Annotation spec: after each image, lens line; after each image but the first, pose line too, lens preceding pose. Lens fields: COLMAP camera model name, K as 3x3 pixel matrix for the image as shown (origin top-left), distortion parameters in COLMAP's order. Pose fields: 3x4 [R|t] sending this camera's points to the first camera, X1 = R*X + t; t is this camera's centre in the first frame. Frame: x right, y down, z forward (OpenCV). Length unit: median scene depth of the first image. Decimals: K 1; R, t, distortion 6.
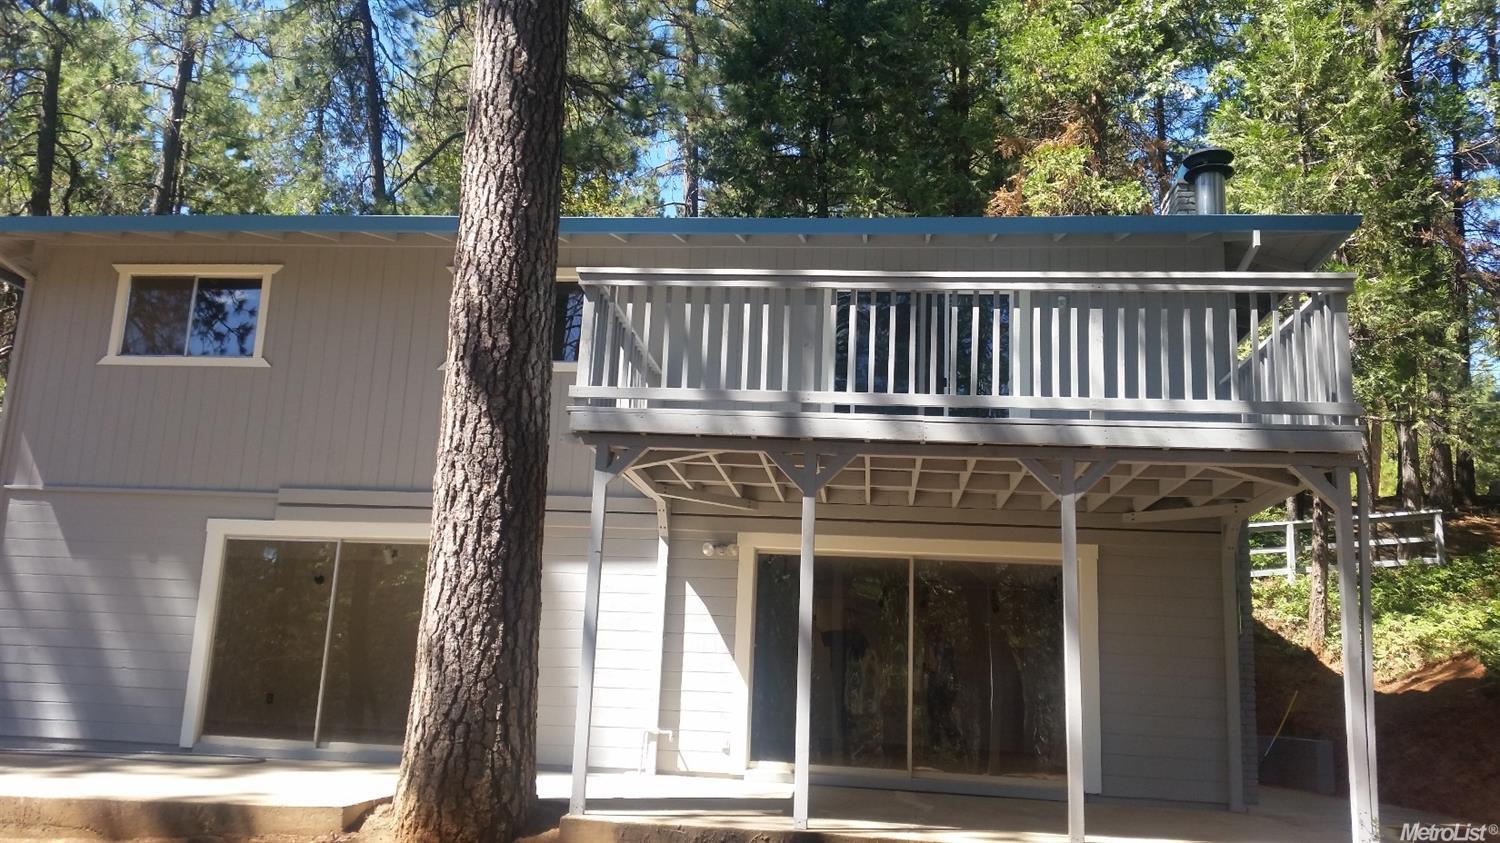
lens RADIAL K [[1229.7, 0, 750.0], [0, 1229.7, 421.5], [0, 0, 1]] dist [0.092485, -0.000695]
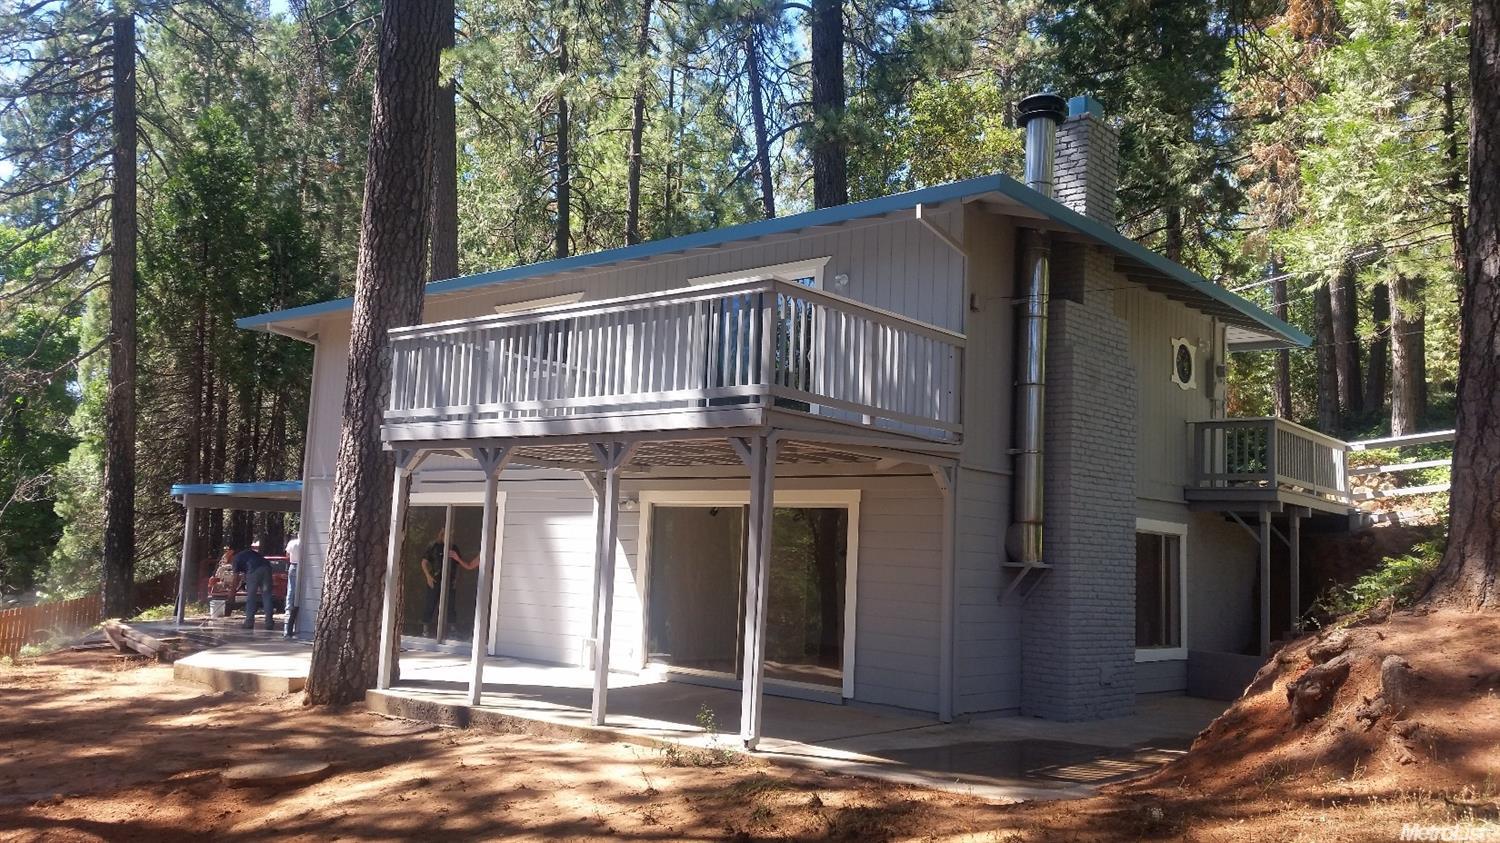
lens RADIAL K [[1242.0, 0, 750.0], [0, 1242.0, 421.5], [0, 0, 1]] dist [0.044438, -0.002760]
pose [[0.834636, -0.072303, -0.546035, 1.079232], [0.111388, 0.993020, 0.038772, -0.026150], [0.539421, -0.093183, 0.836865, -0.031417]]
